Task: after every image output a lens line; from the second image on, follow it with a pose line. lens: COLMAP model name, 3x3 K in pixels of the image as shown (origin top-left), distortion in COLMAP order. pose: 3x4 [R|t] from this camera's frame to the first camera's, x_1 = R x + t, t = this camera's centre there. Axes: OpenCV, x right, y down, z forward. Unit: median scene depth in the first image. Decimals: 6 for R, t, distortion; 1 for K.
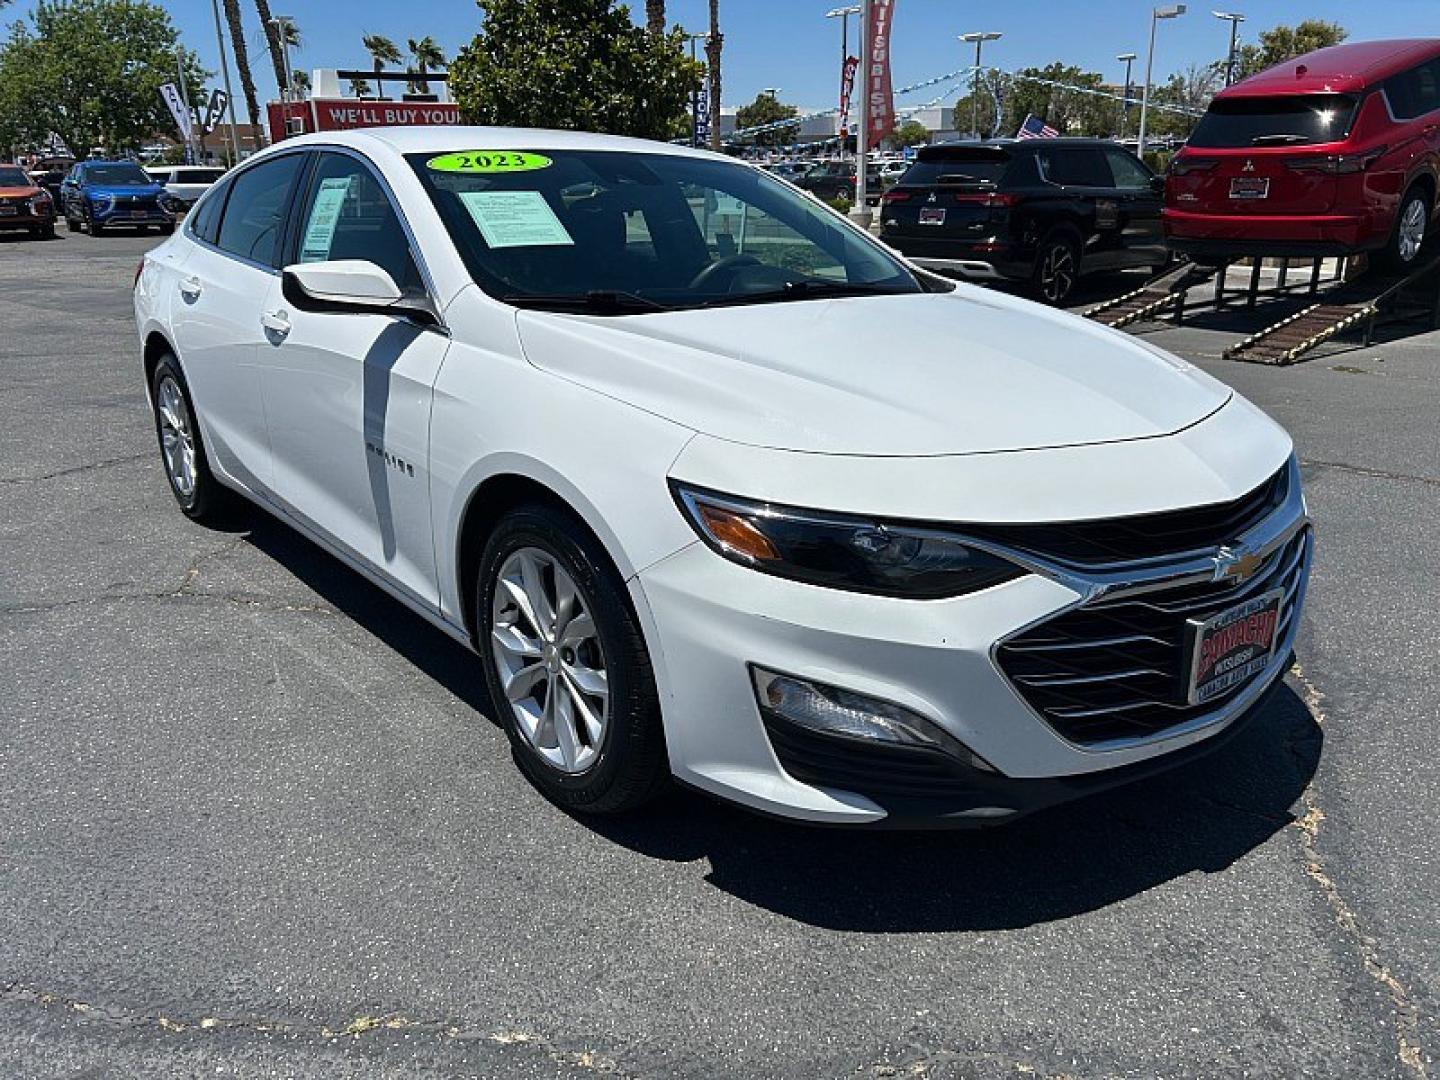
lens RADIAL K [[1077.9, 0, 707.4], [0, 1077.9, 533.4], [0, 0, 1]] dist [0.053946, -0.060206]
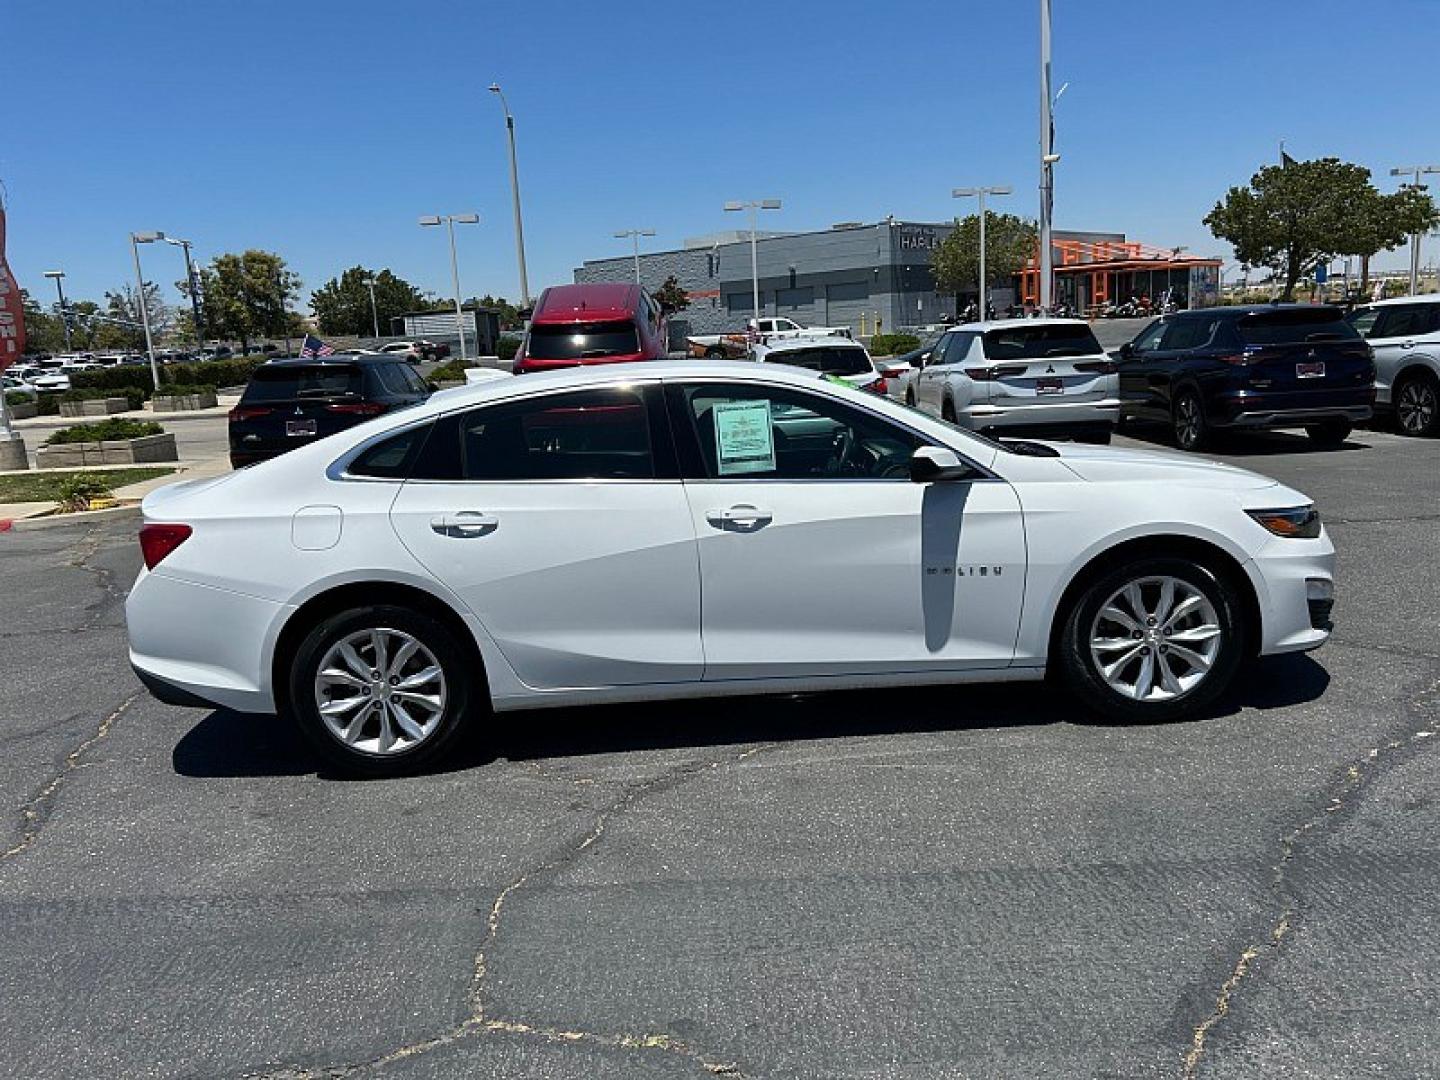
lens RADIAL K [[1077.9, 0, 707.4], [0, 1077.9, 533.4], [0, 0, 1]] dist [0.053946, -0.060206]
pose [[0.613329, -0.156136, 0.774241, -0.259450], [0.292392, 0.955506, -0.038933, -0.025621], [-0.733713, 0.250260, 0.631692, 0.049209]]
